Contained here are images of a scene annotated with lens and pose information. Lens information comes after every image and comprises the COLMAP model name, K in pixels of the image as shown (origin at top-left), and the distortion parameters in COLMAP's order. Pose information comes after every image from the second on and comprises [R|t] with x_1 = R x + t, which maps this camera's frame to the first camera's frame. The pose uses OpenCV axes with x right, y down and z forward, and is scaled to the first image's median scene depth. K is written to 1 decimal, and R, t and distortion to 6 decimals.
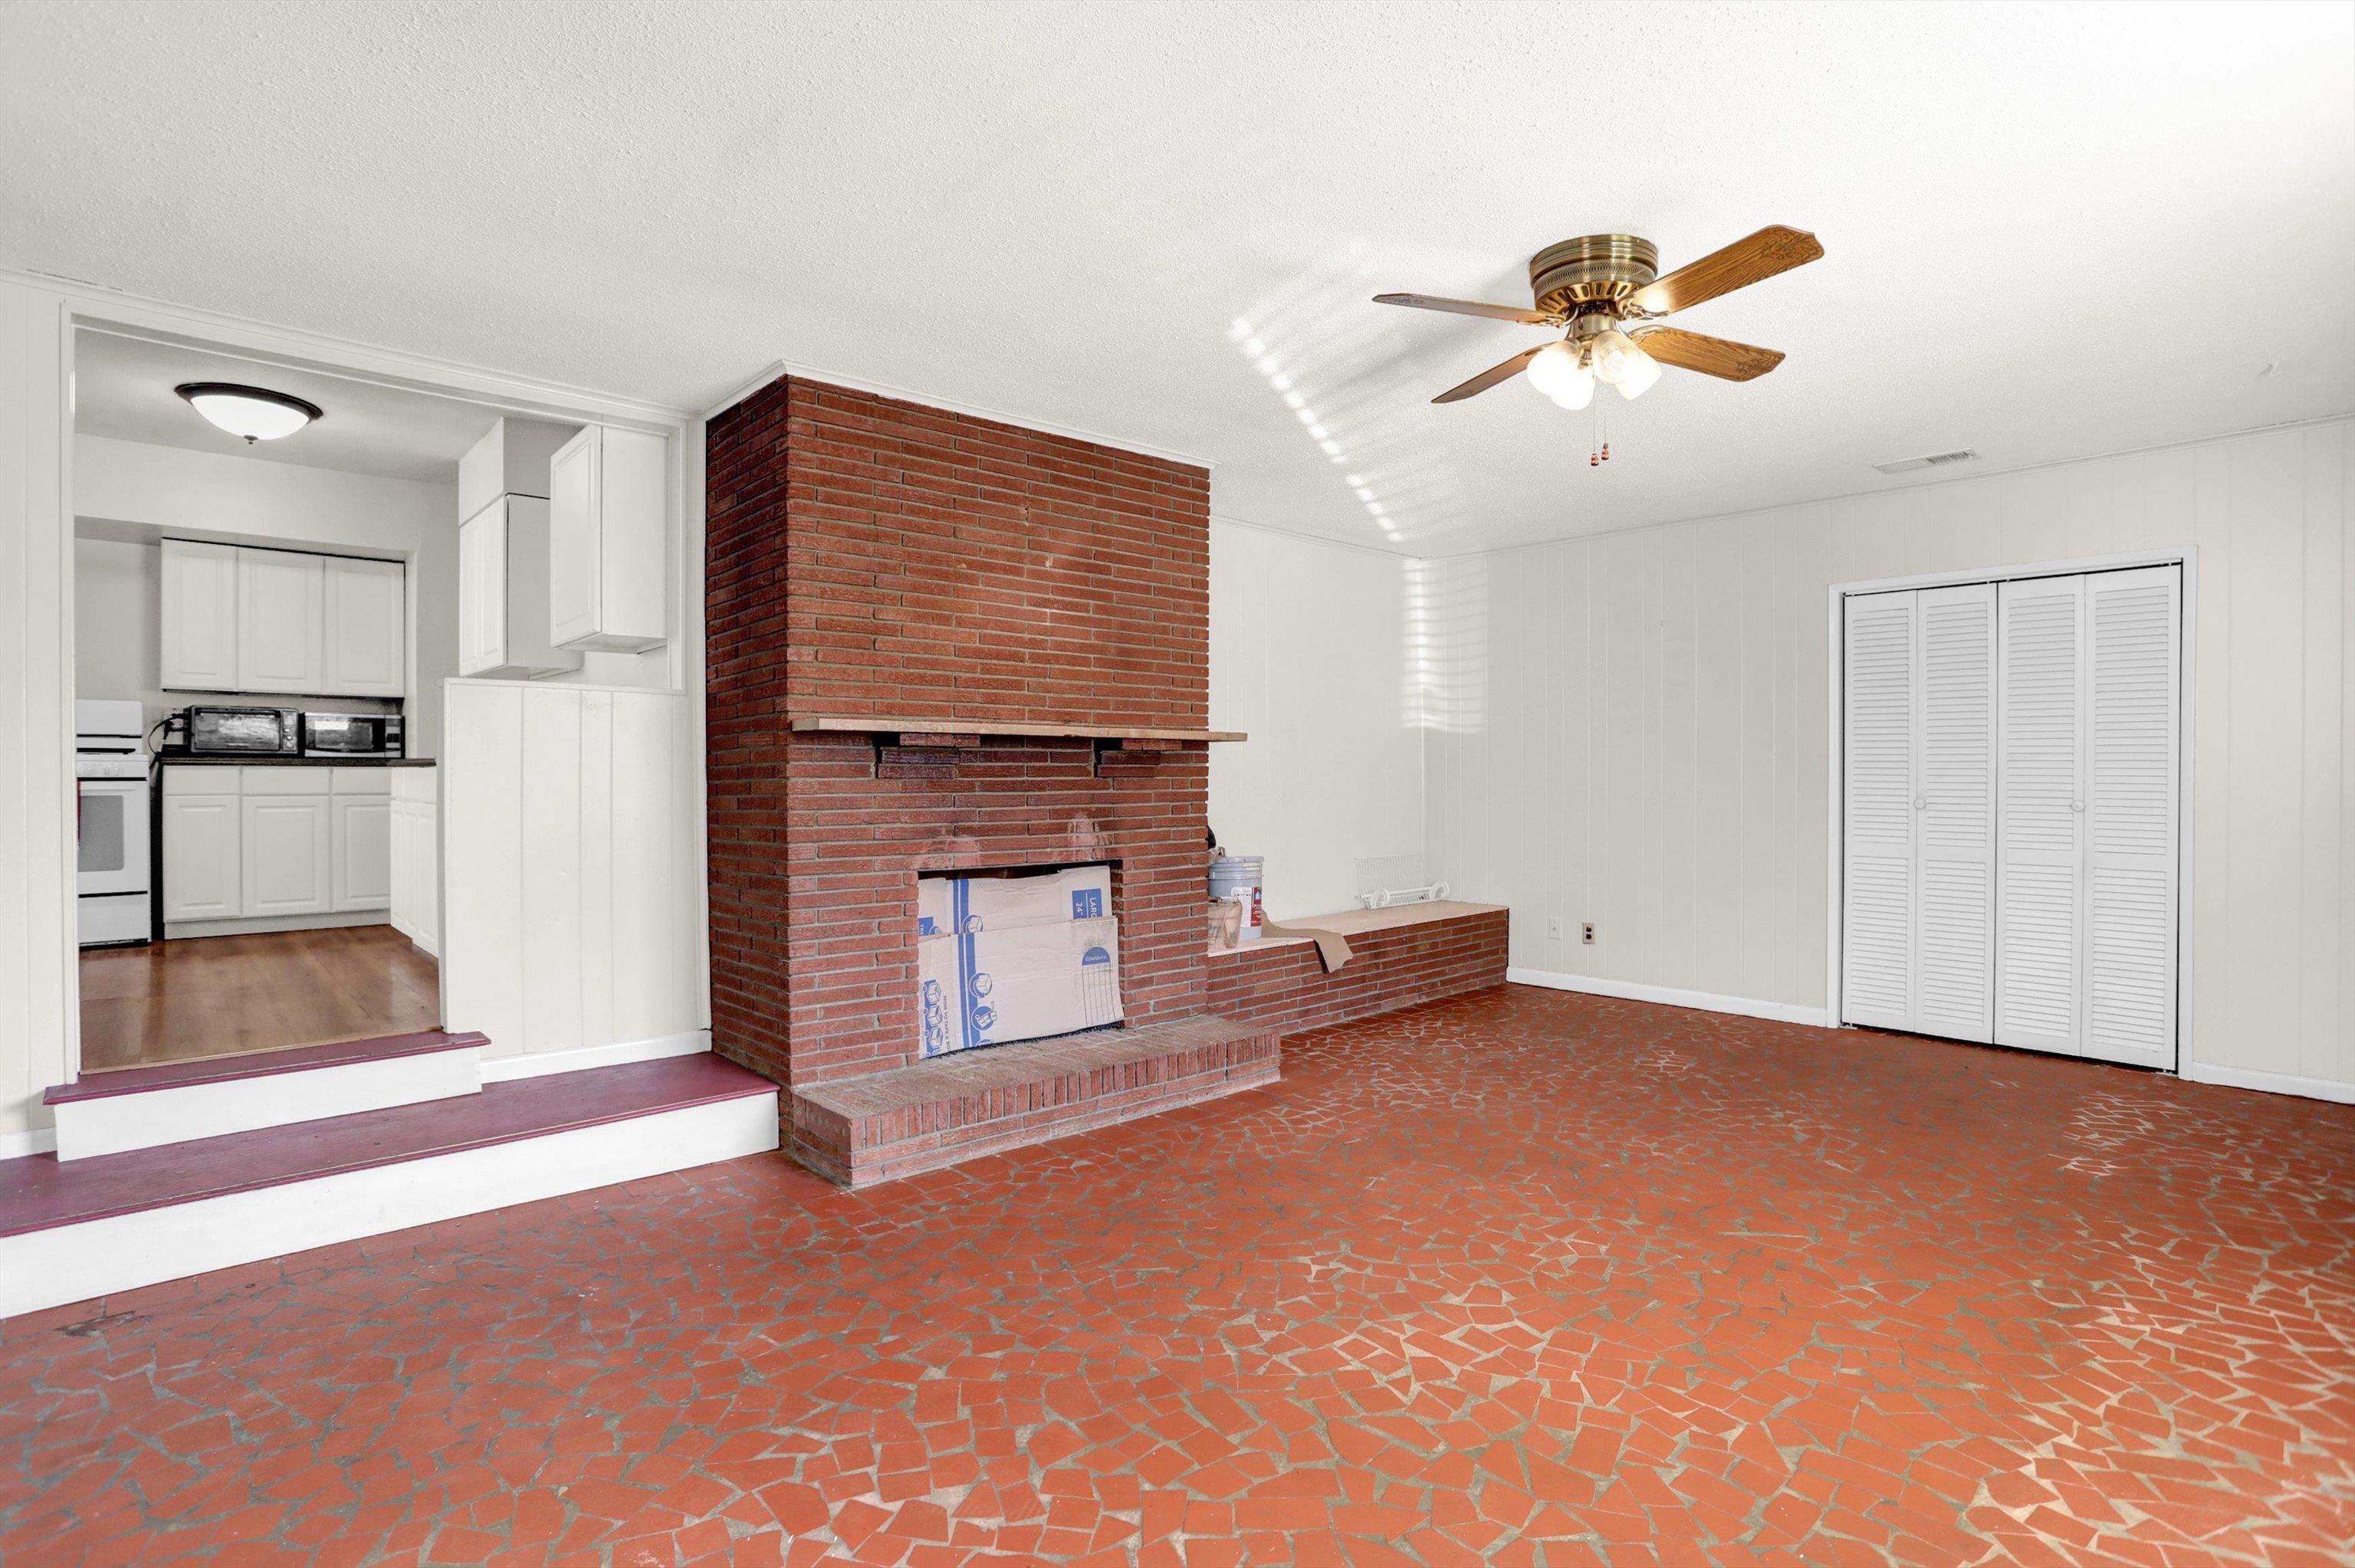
lens RADIAL K [[1150.3, 0, 1177.5], [0, 1150.3, 784.0], [0, 0, 1]] dist [-0.062826, 0.023423]
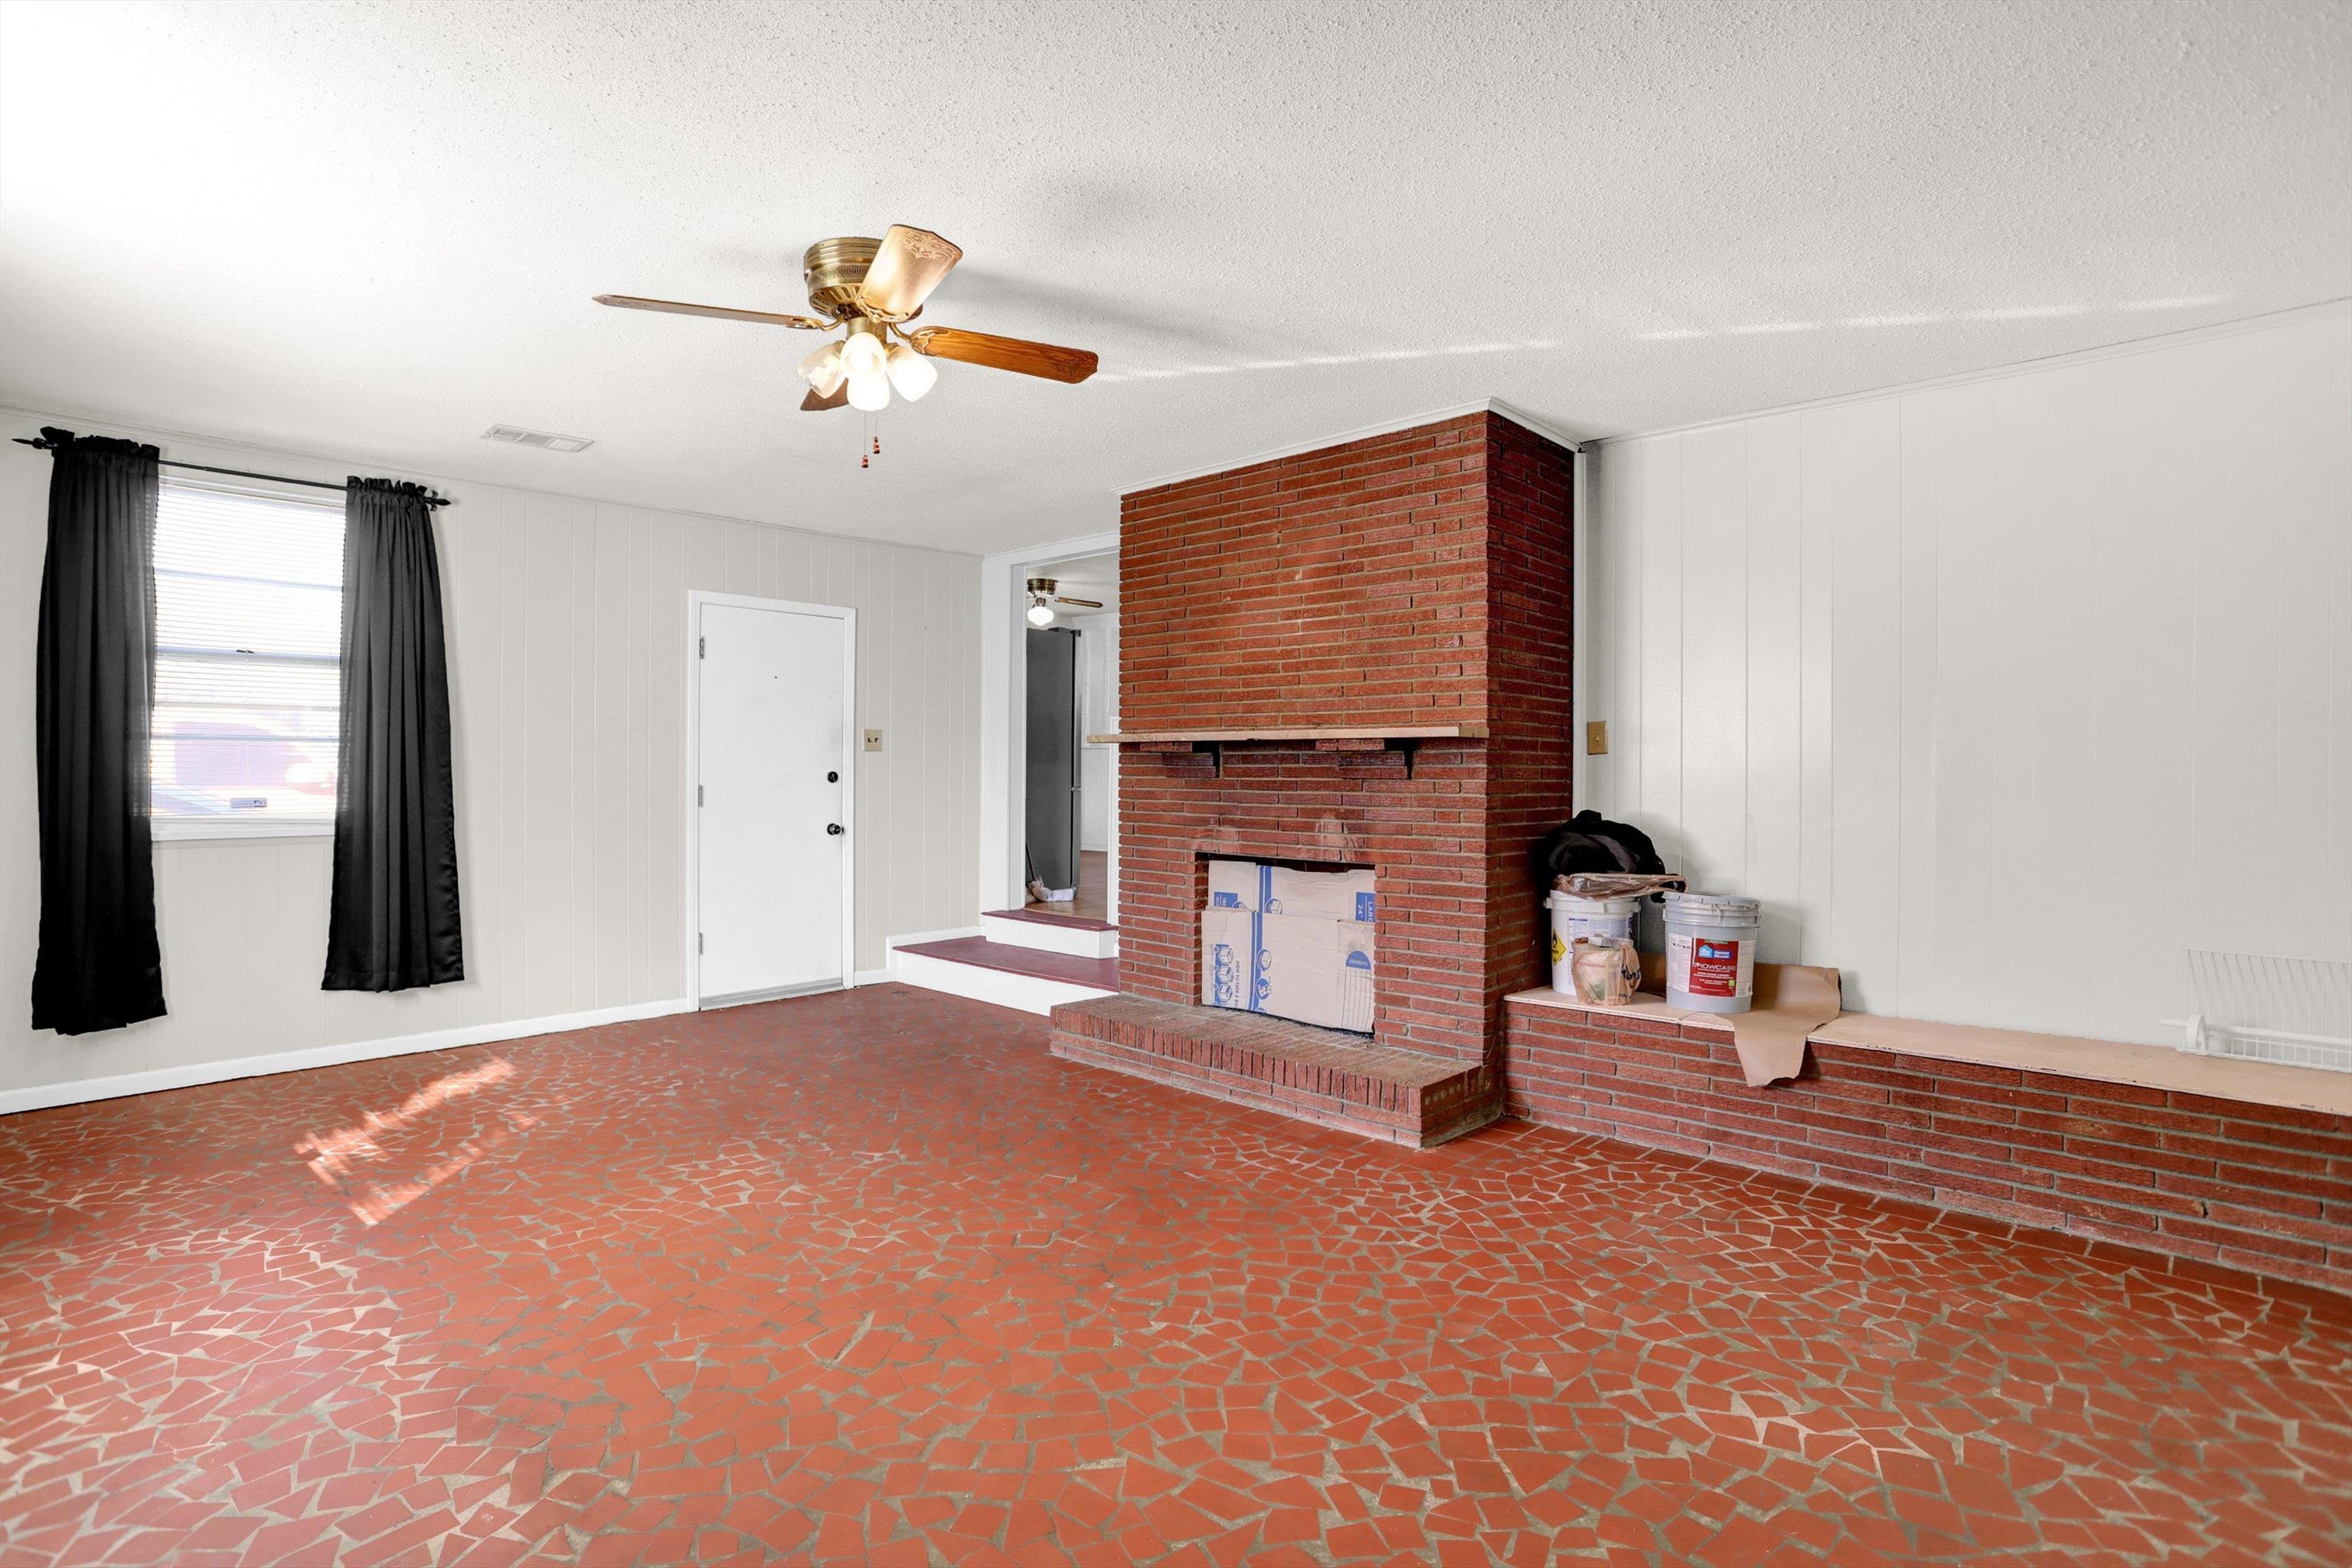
lens RADIAL K [[1143.6, 0, 1176.0], [0, 1143.6, 784.0], [0, 0, 1]] dist [-0.078950, 0.030667]
pose [[0.090076, 0.011336, -0.995870, 0.982920], [-0.015634, 0.999828, 0.009967, -0.009495], [0.995812, 0.014671, 0.090238, 0.838732]]
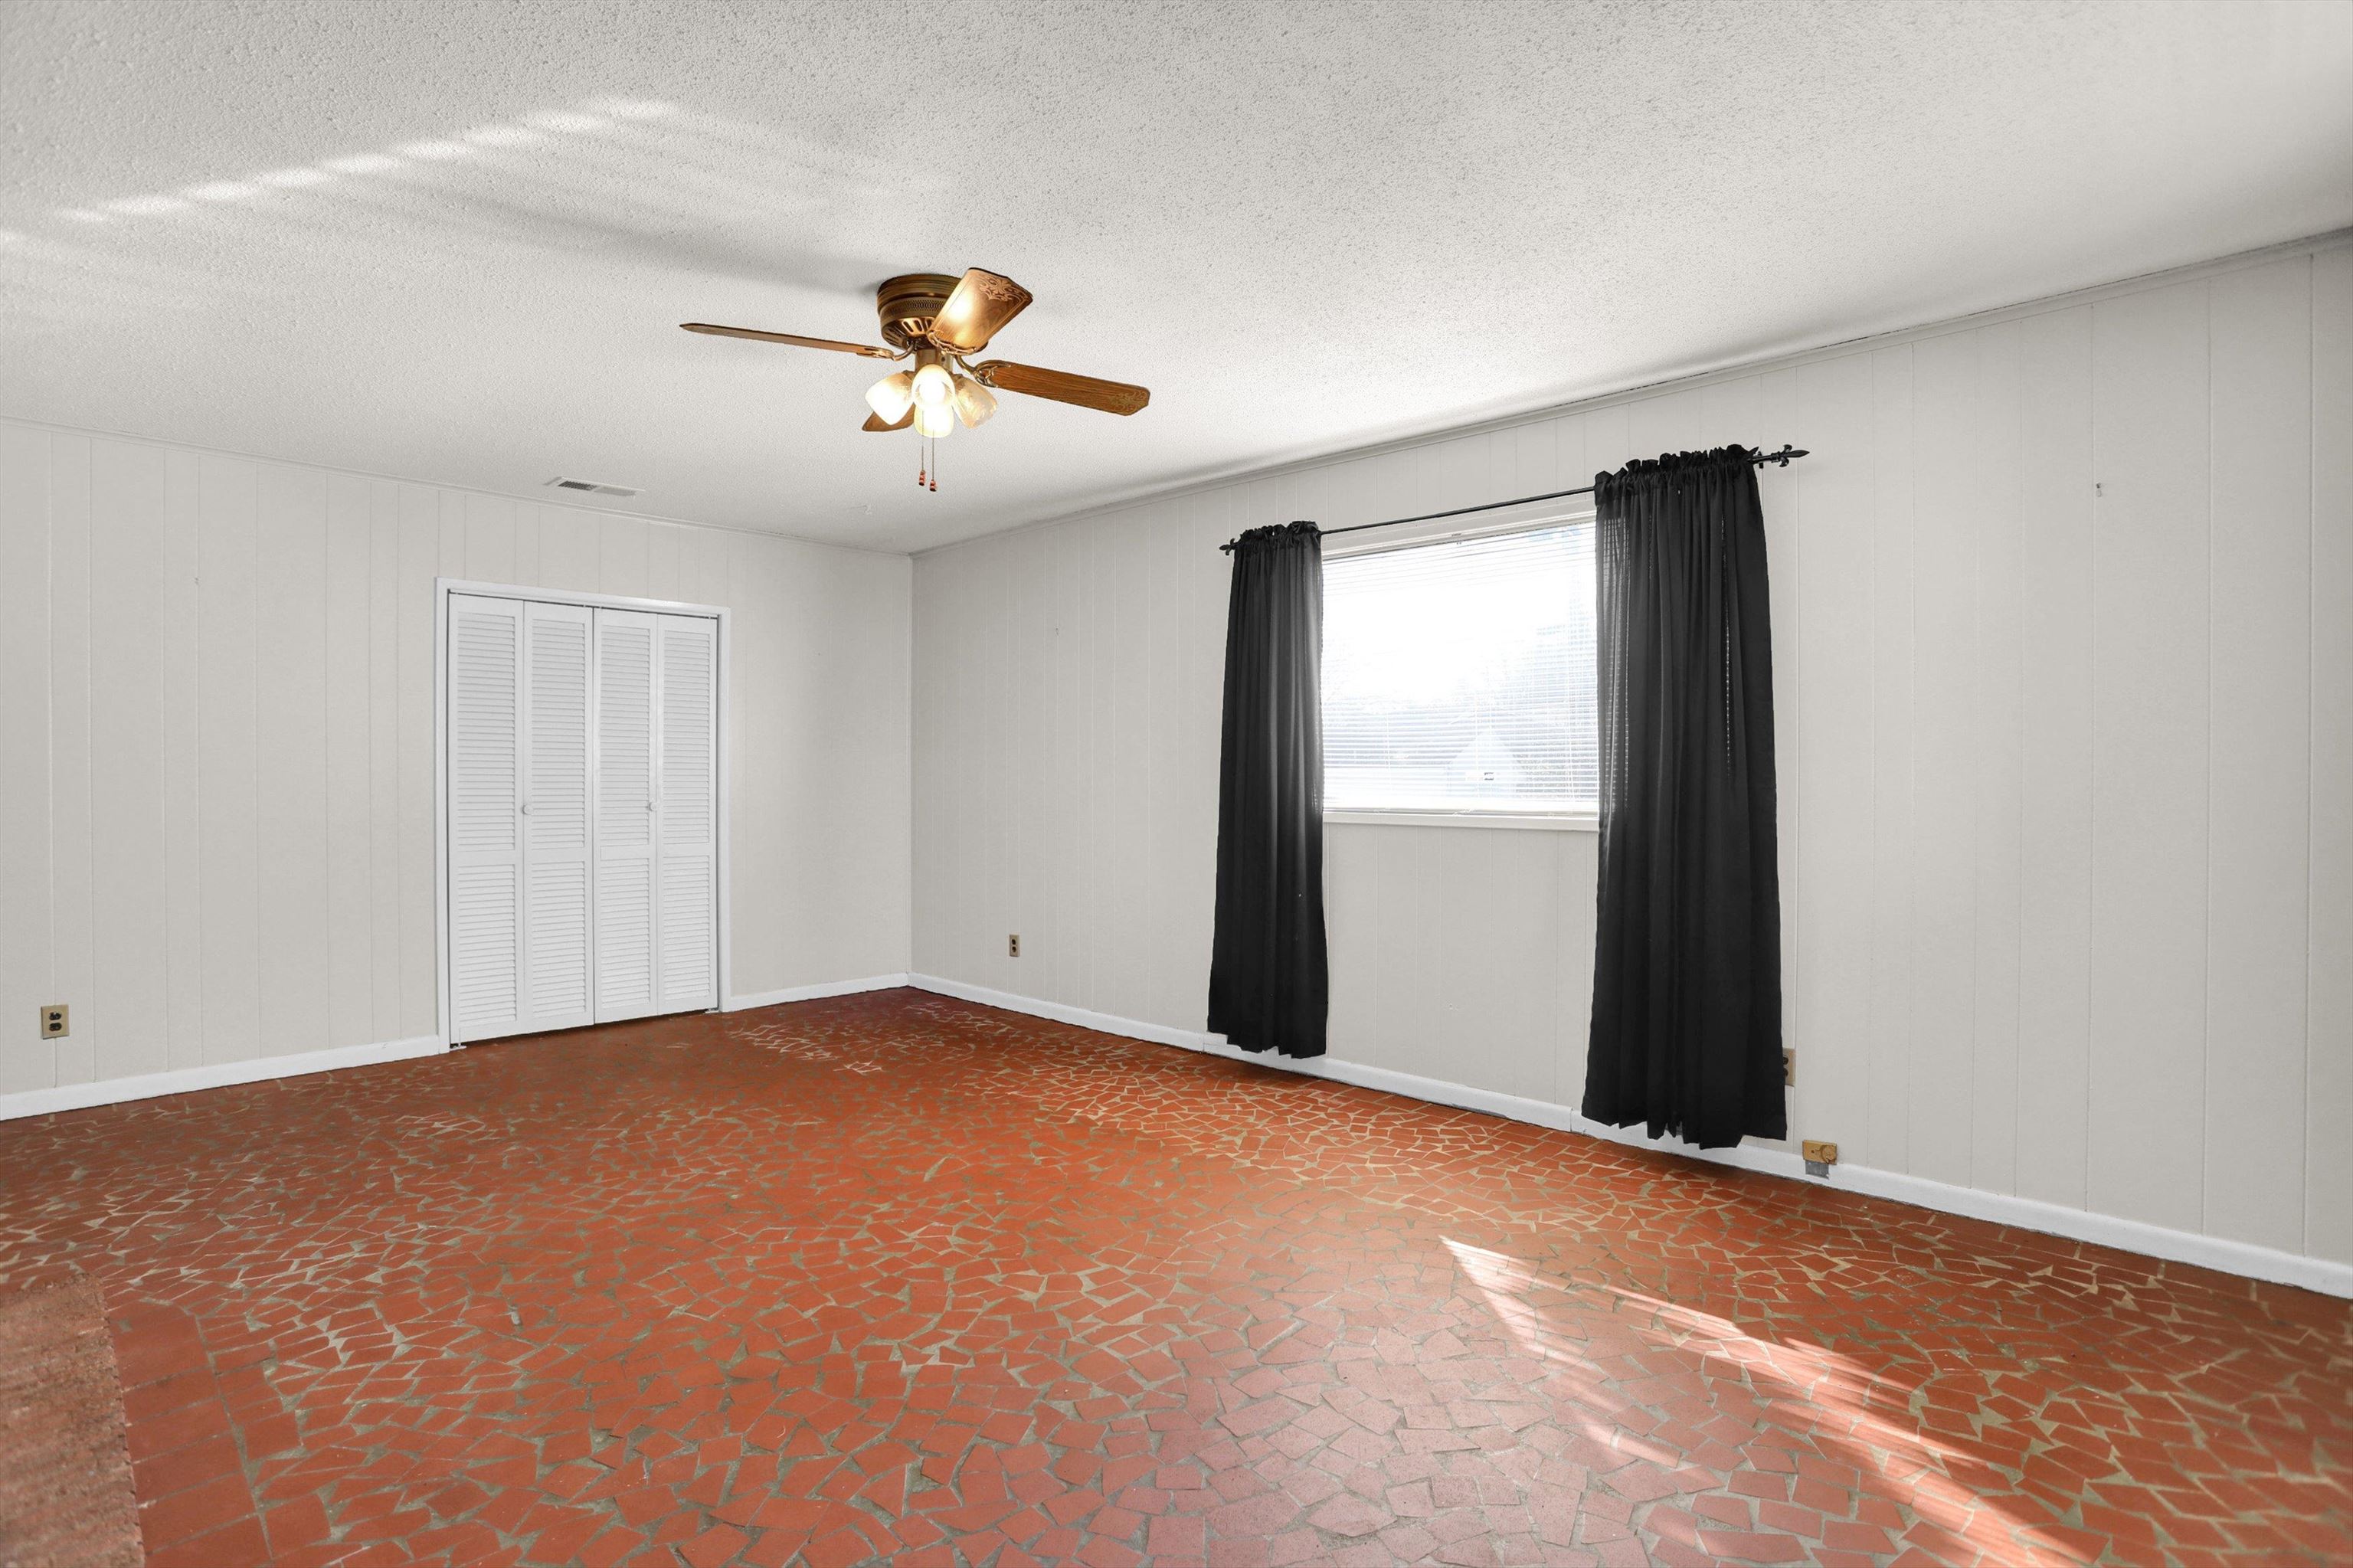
lens RADIAL K [[1144.2, 0, 1176.5], [0, 1144.2, 784.0], [0, 0, 1]] dist [-0.078950, 0.030667]
pose [[-0.078647, -0.004771, 0.996891, -0.499272], [0.011232, 0.999921, 0.005671, -0.006484], [-0.996839, 0.011643, -0.078588, 0.607449]]
